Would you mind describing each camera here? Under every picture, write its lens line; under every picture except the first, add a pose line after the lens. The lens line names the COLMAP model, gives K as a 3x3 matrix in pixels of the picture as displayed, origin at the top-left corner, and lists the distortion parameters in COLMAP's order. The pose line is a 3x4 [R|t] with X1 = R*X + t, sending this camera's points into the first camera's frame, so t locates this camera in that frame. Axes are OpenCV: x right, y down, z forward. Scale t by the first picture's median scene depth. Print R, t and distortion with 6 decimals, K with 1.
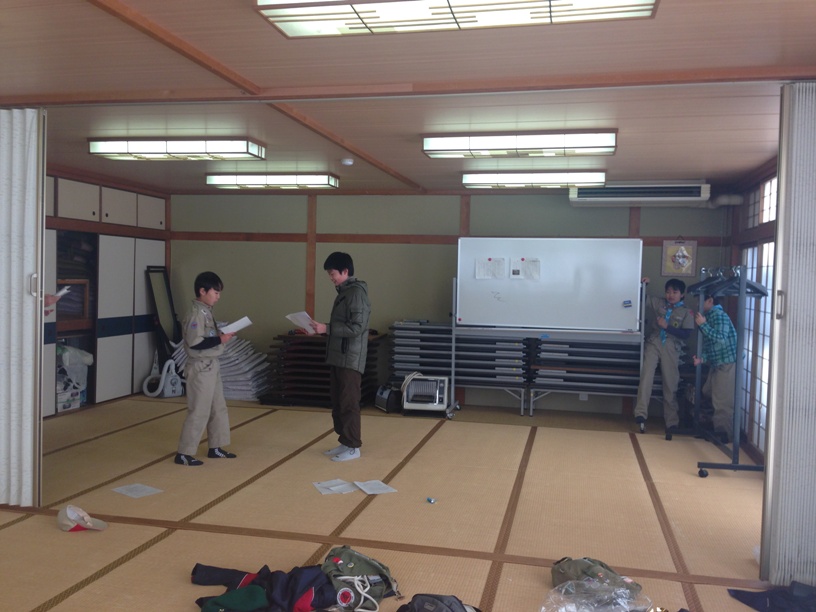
lens RADIAL K [[773.3, 0, 409.8], [0, 773.3, 310.7], [0, 0, 1]] dist [0.031211, 0.000000]
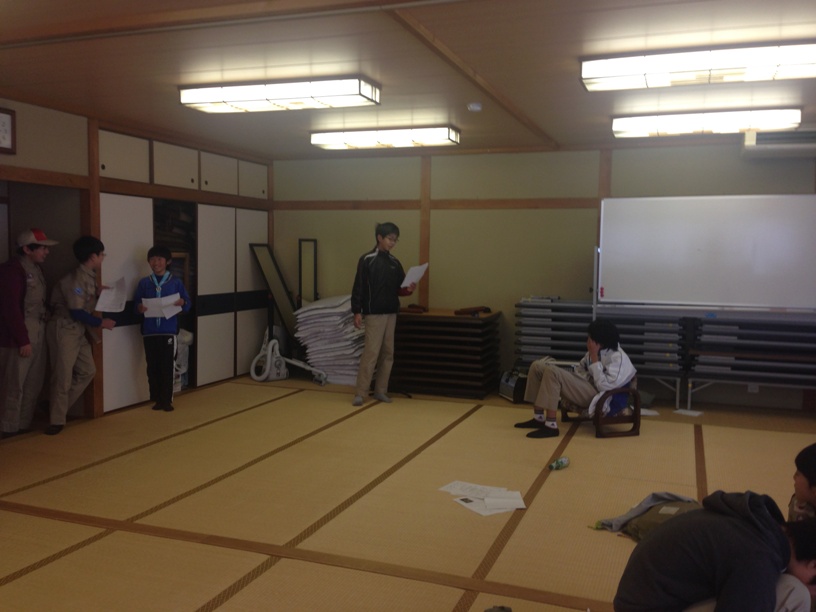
lens RADIAL K [[773.3, 0, 389.4], [0, 773.3, 321.8], [0, 0, 1]] dist [0.031211, 0.000000]
pose [[0.988102, 0.003368, -0.153765, -0.034792], [0.003393, 0.999039, 0.043688, 0.002026], [0.153765, -0.043690, 0.987141, 0.123707]]
